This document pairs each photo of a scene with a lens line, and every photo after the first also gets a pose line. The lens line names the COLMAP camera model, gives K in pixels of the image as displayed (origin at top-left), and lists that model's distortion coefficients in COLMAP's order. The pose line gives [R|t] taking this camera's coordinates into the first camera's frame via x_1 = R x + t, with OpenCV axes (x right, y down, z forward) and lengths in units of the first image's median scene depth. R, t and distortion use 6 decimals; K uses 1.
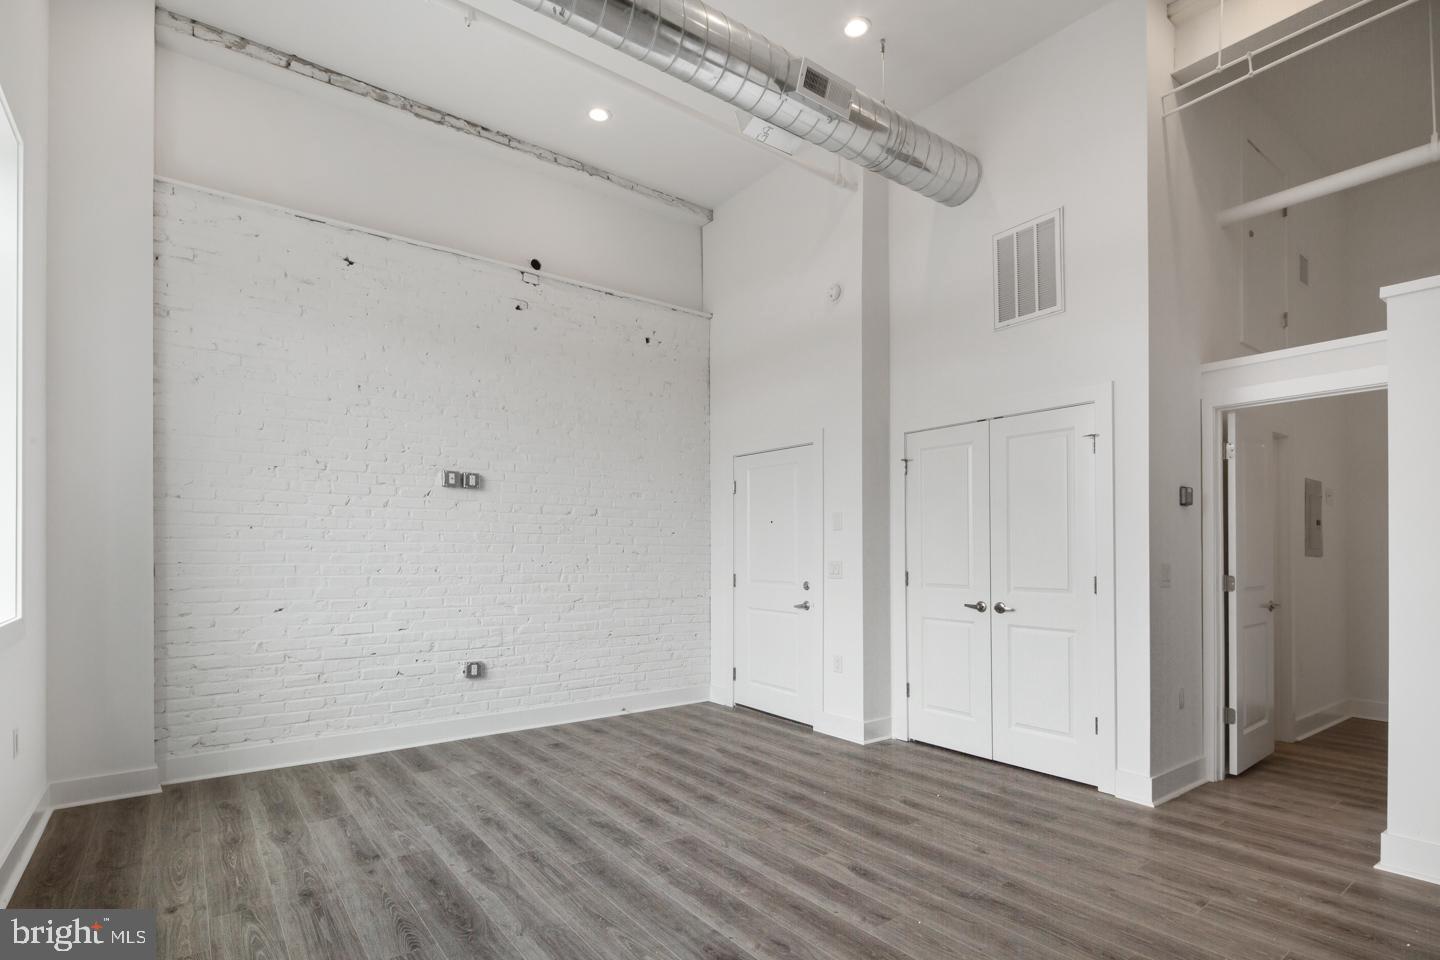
lens RADIAL K [[707.4, 0, 714.7], [0, 707.4, 548.2], [0, 0, 1]] dist [0.000789, -0.000023]
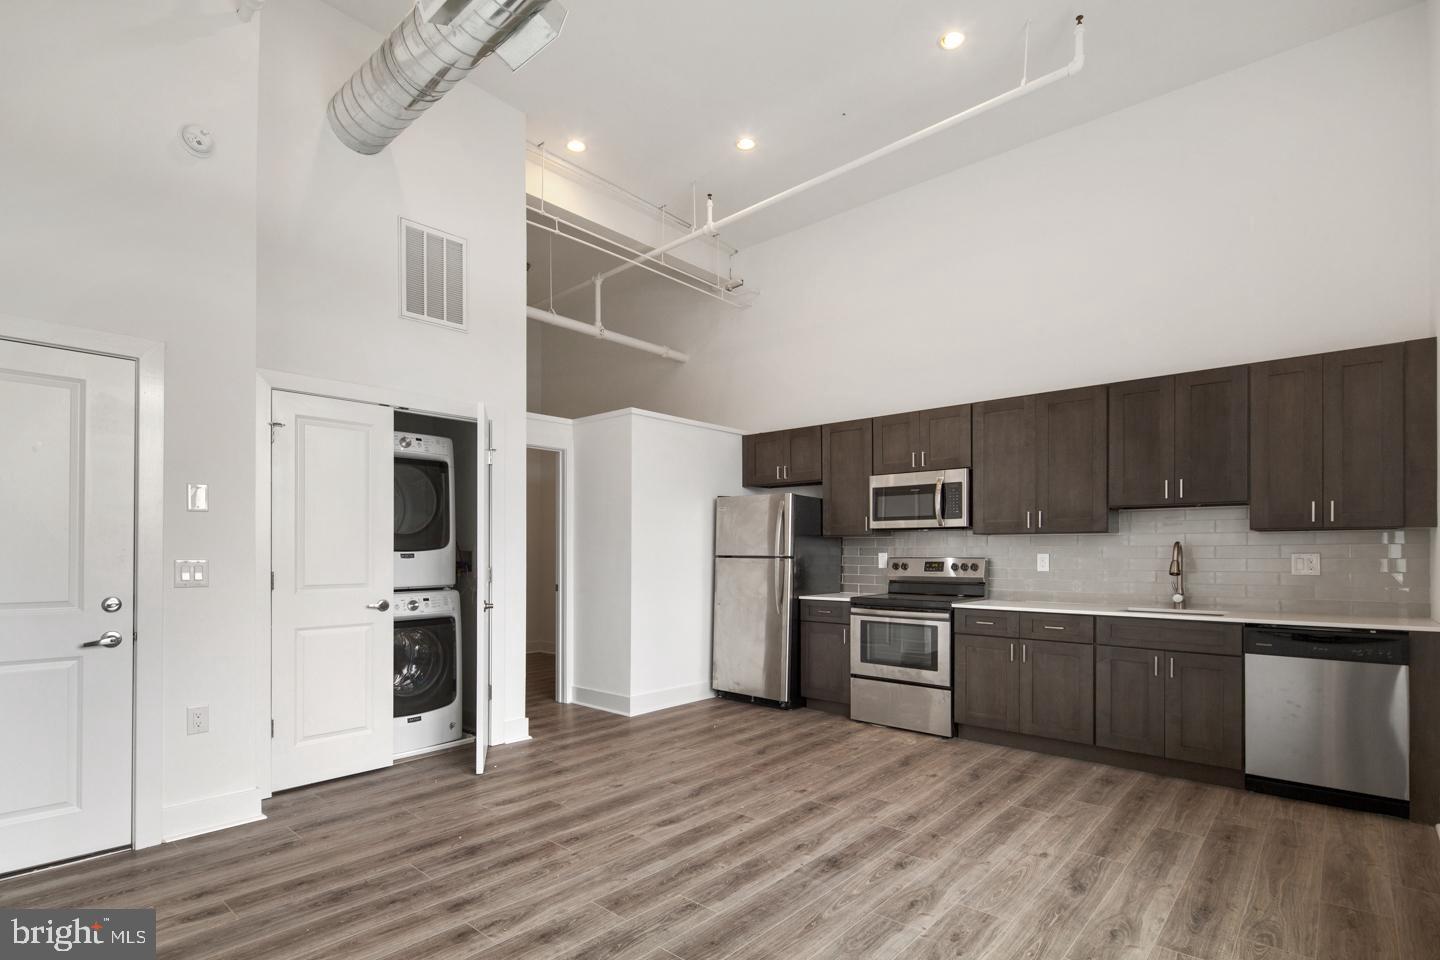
lens RADIAL K [[707.4, 0, 714.7], [0, 707.4, 548.2], [0, 0, 1]] dist [0.000789, -0.000023]
pose [[-0.198532, 0.003802, 0.980087, -0.843503], [-0.004990, 0.999976, -0.004890, 0.012703], [-0.980082, -0.005861, -0.198508, 1.033295]]
